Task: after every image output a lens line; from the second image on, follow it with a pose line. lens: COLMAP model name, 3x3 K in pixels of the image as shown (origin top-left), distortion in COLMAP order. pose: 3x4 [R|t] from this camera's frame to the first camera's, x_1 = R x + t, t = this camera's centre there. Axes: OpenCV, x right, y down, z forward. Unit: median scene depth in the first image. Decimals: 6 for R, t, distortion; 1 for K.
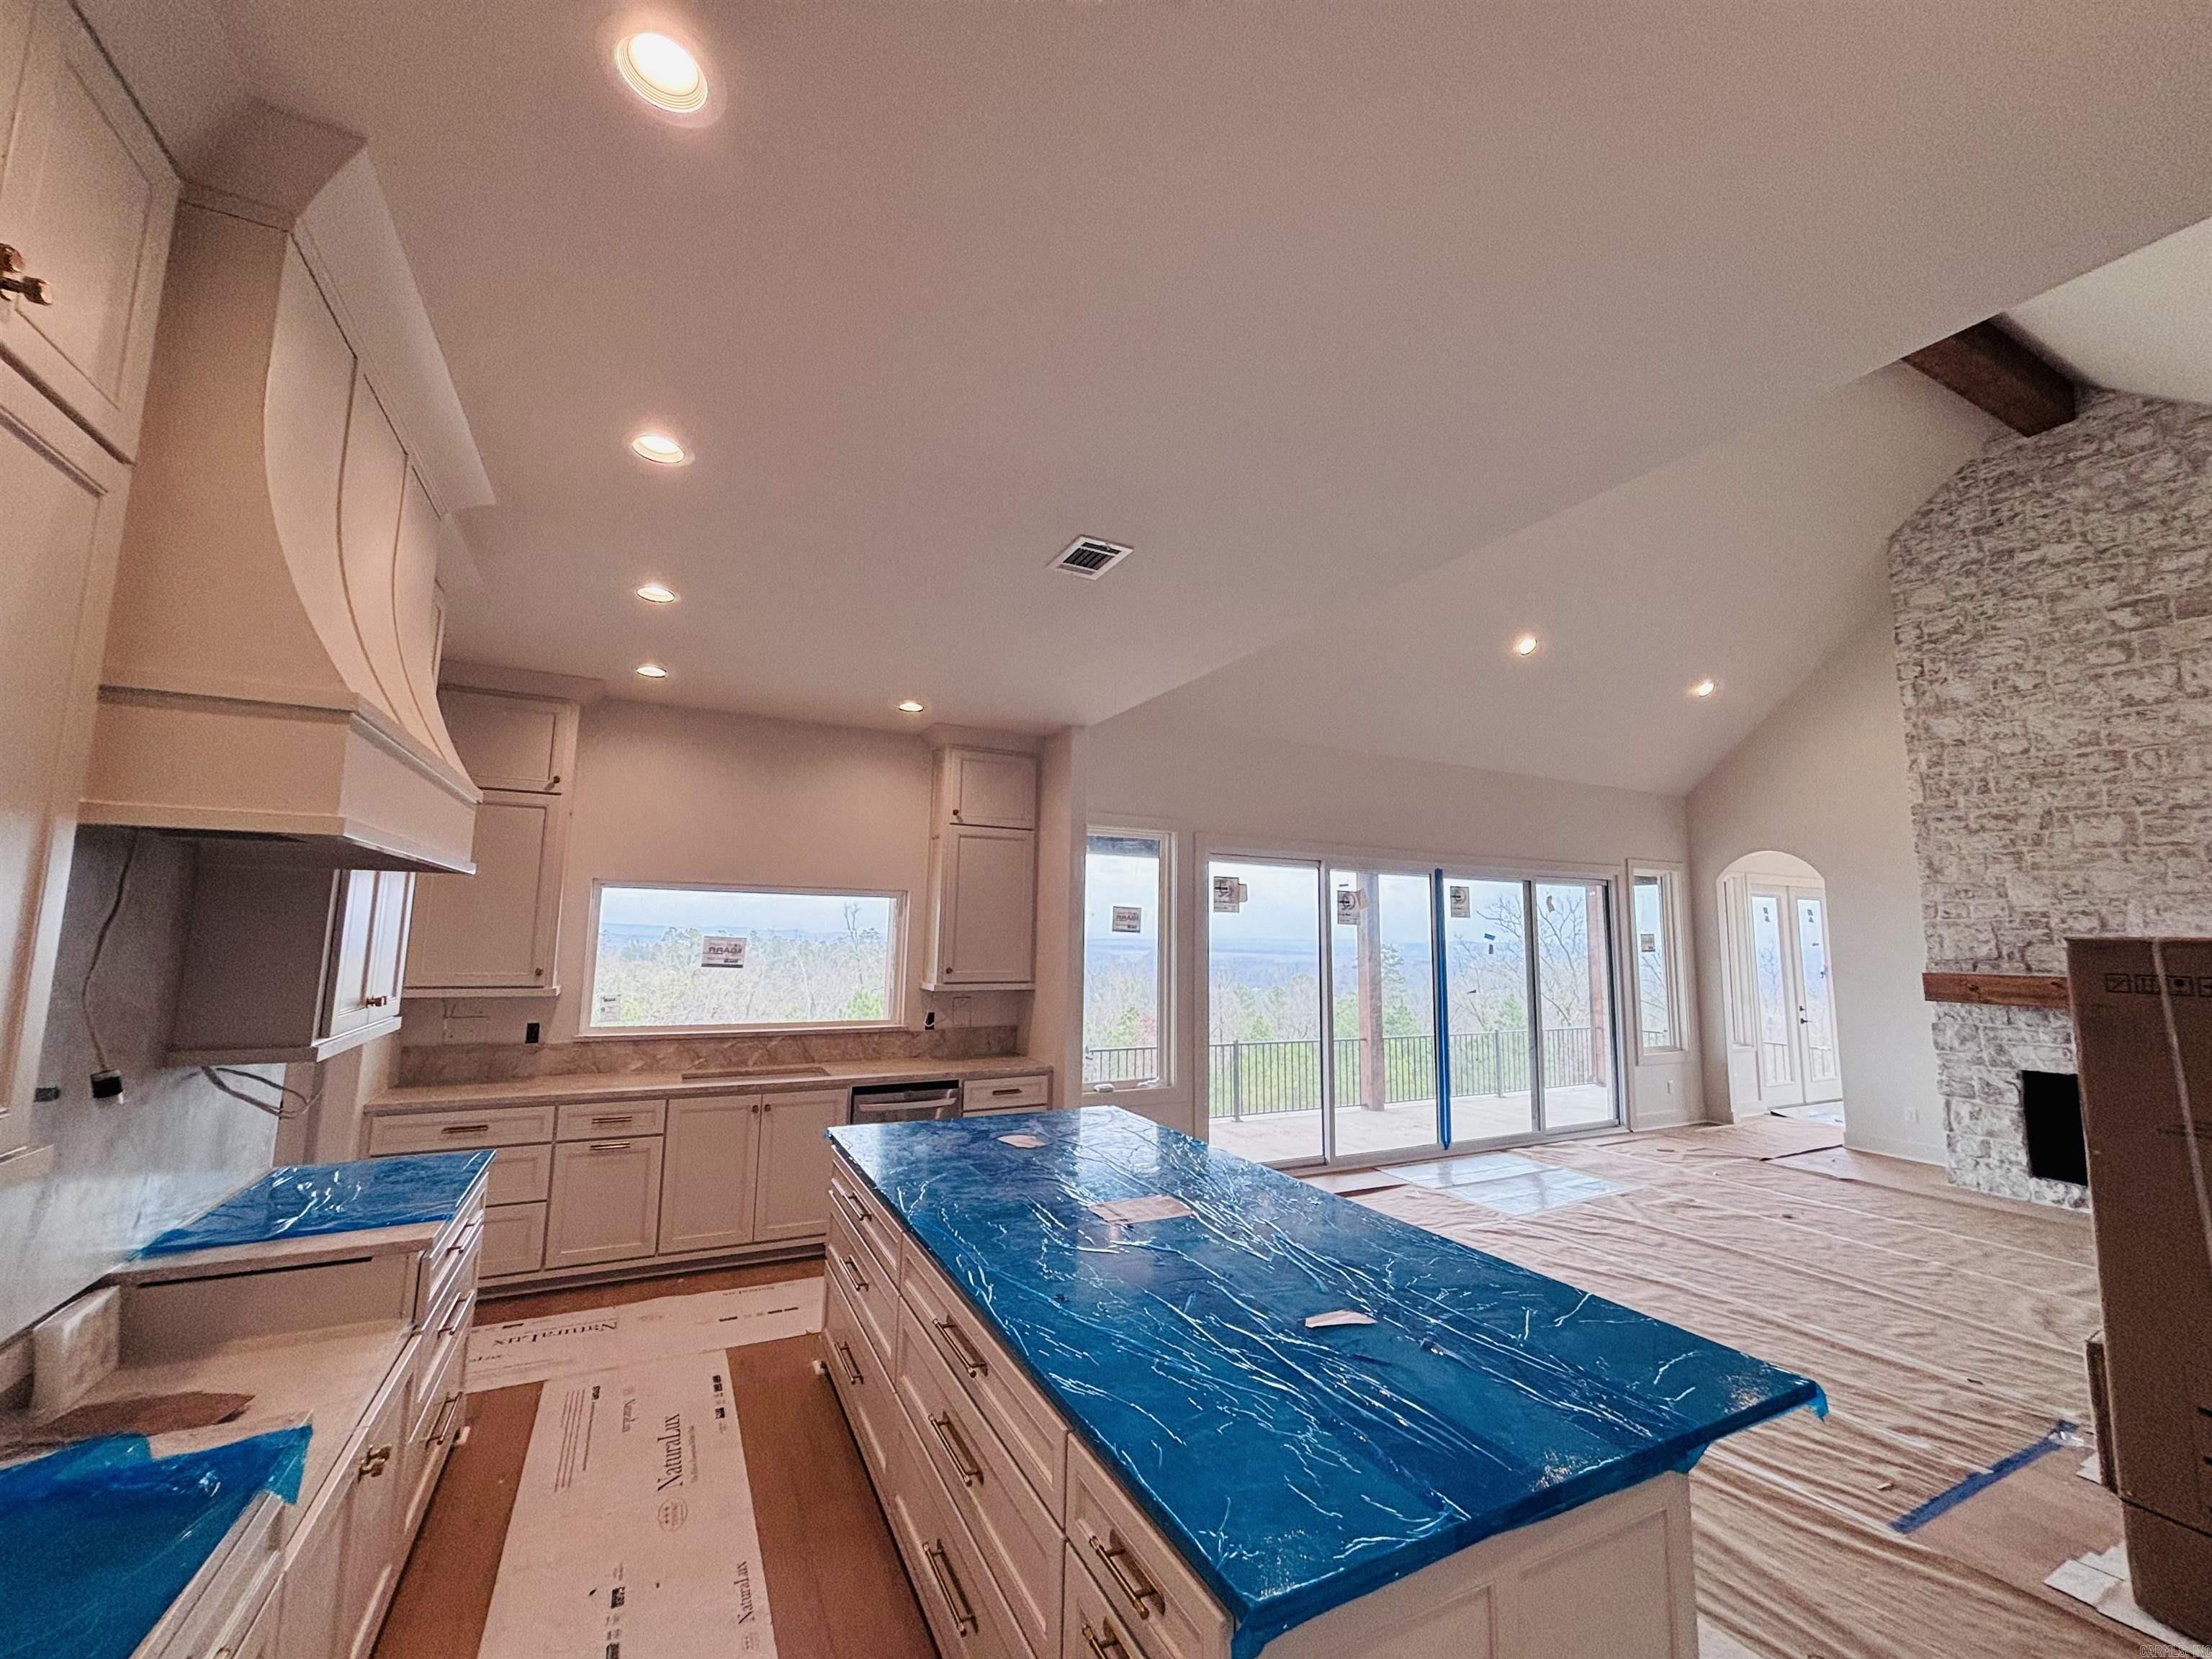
lens RADIAL K [[893.1, 0, 1106.0], [0, 893.1, 829.5], [0, 0, 1]] dist [0.029834, -0.007896]
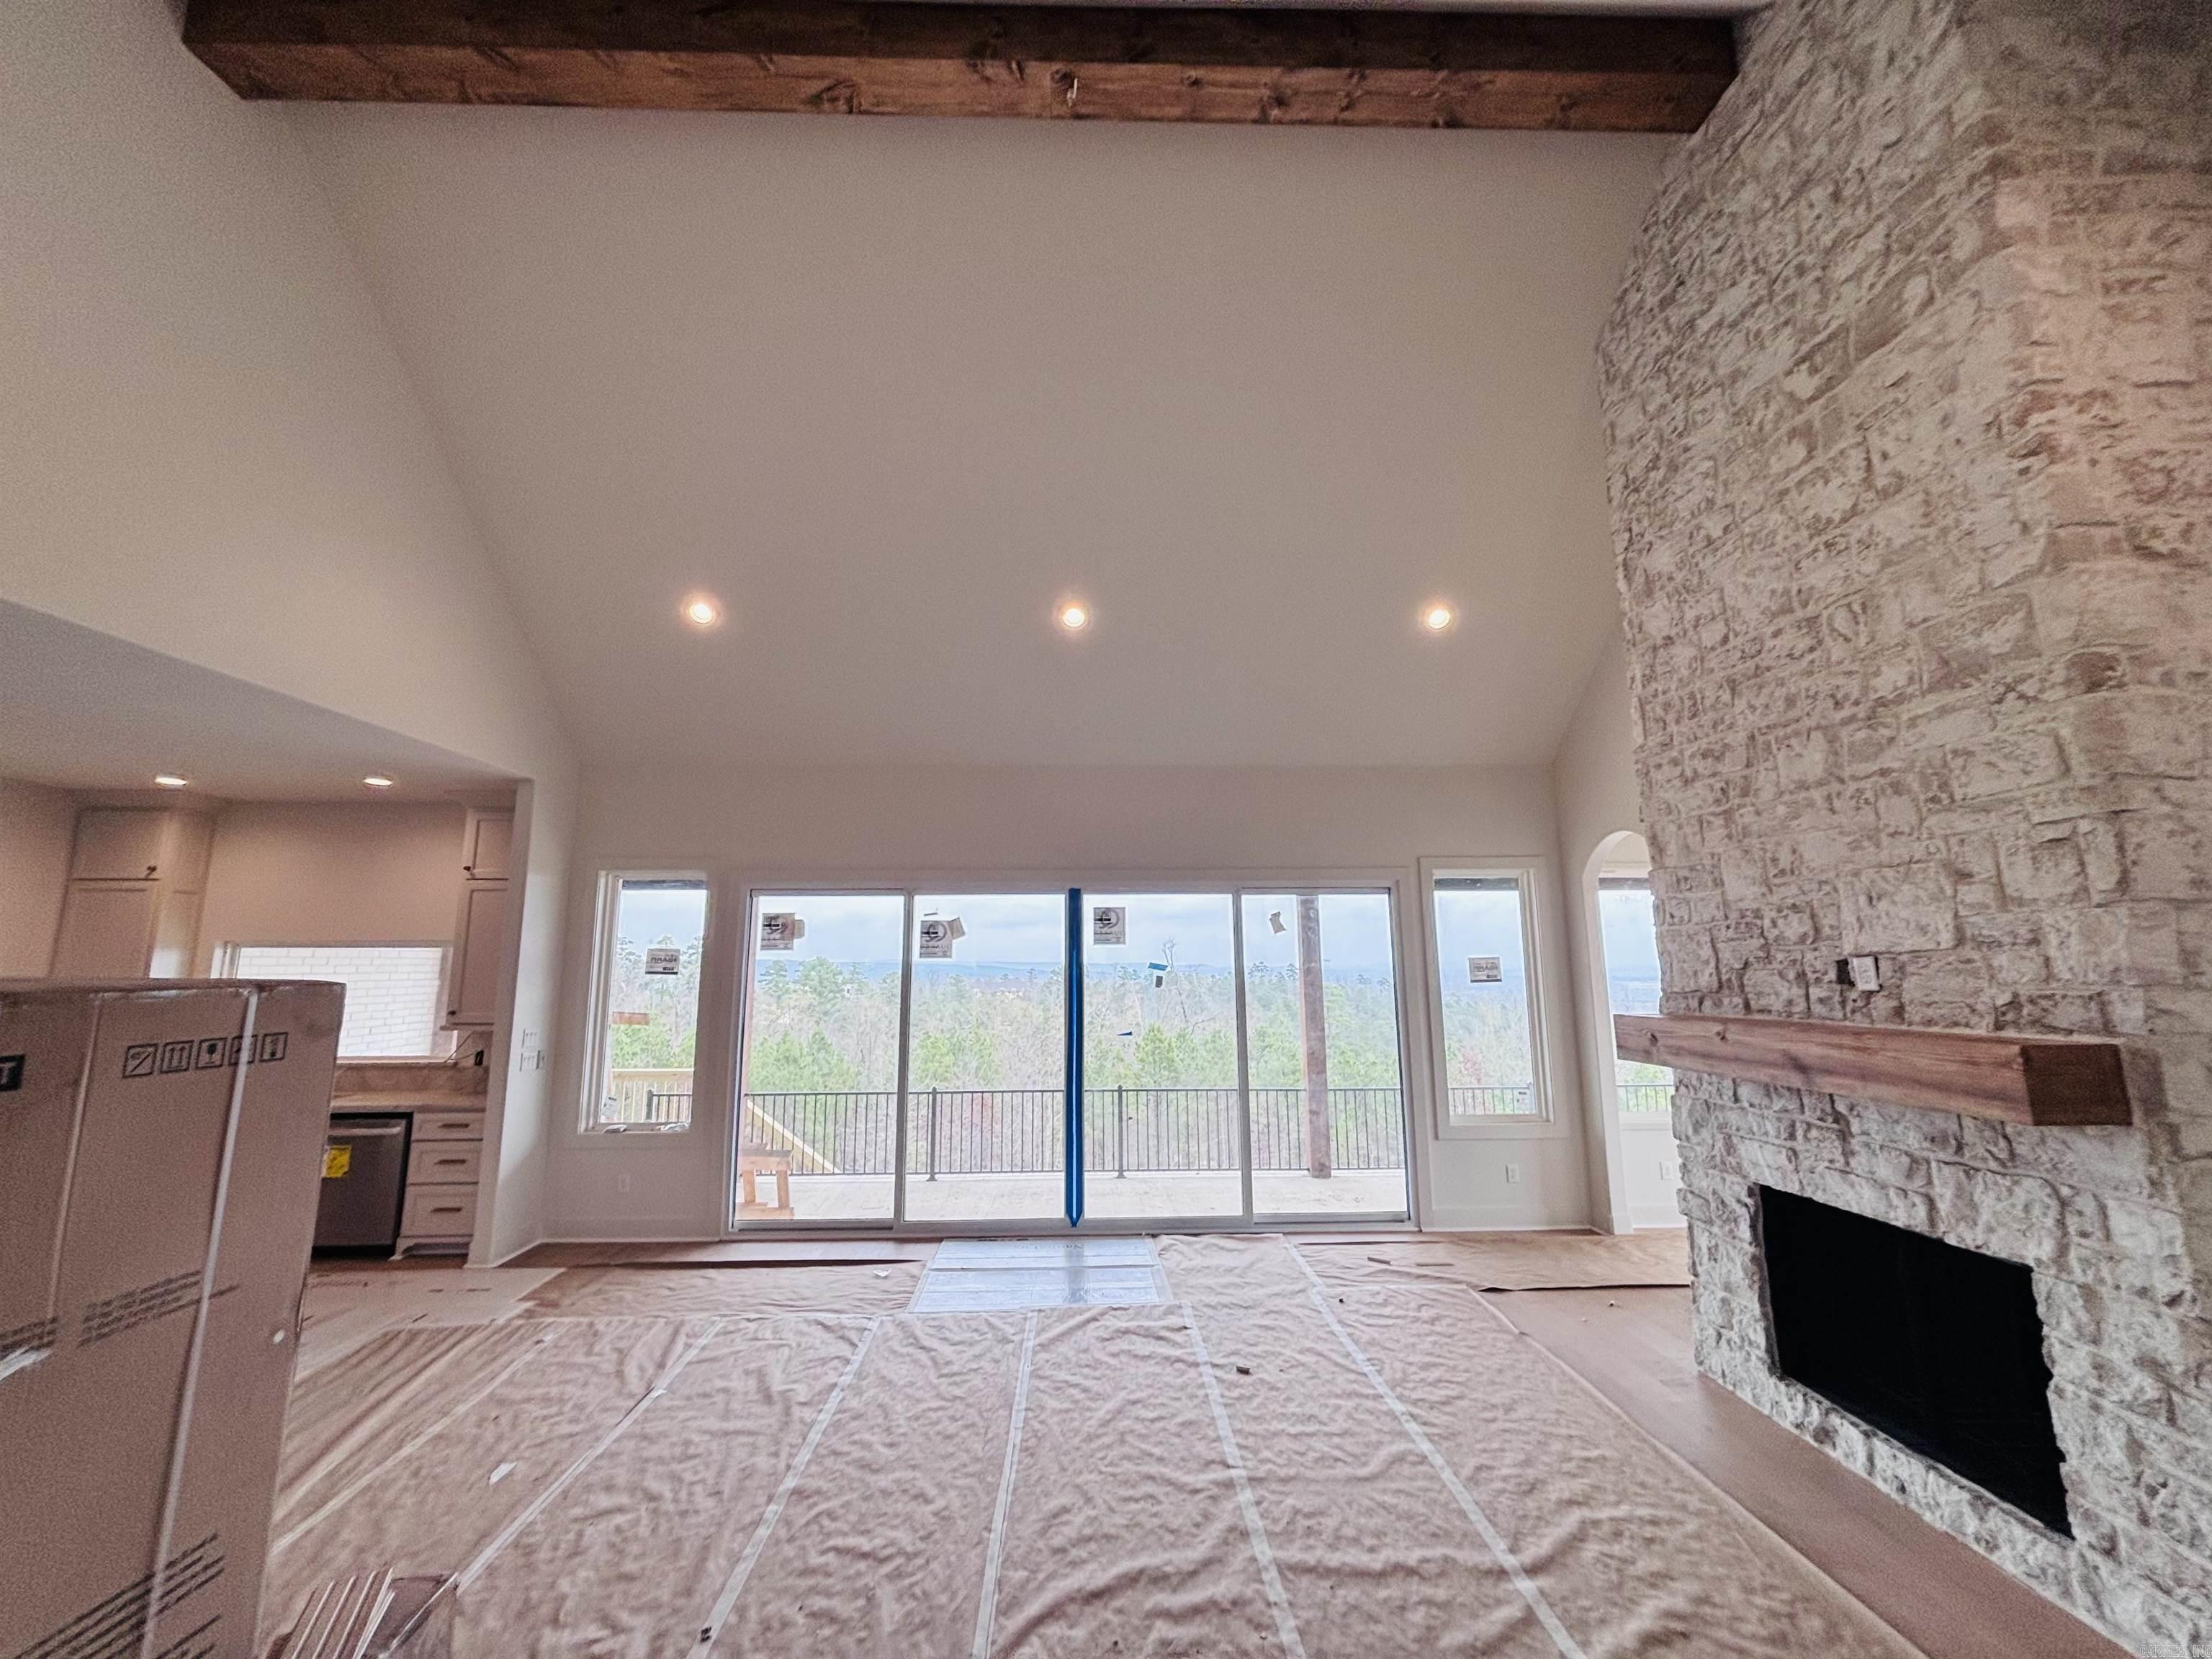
lens RADIAL K [[886.1, 0, 1089.6], [0, 886.1, 829.6], [0, 0, 1]] dist [0.017495, -0.007774]
pose [[0.896699, -0.086079, -0.434191, 0.877380], [0.070180, 0.996149, -0.052552, 0.039071], [0.437042, 0.016652, 0.899287, 0.297096]]
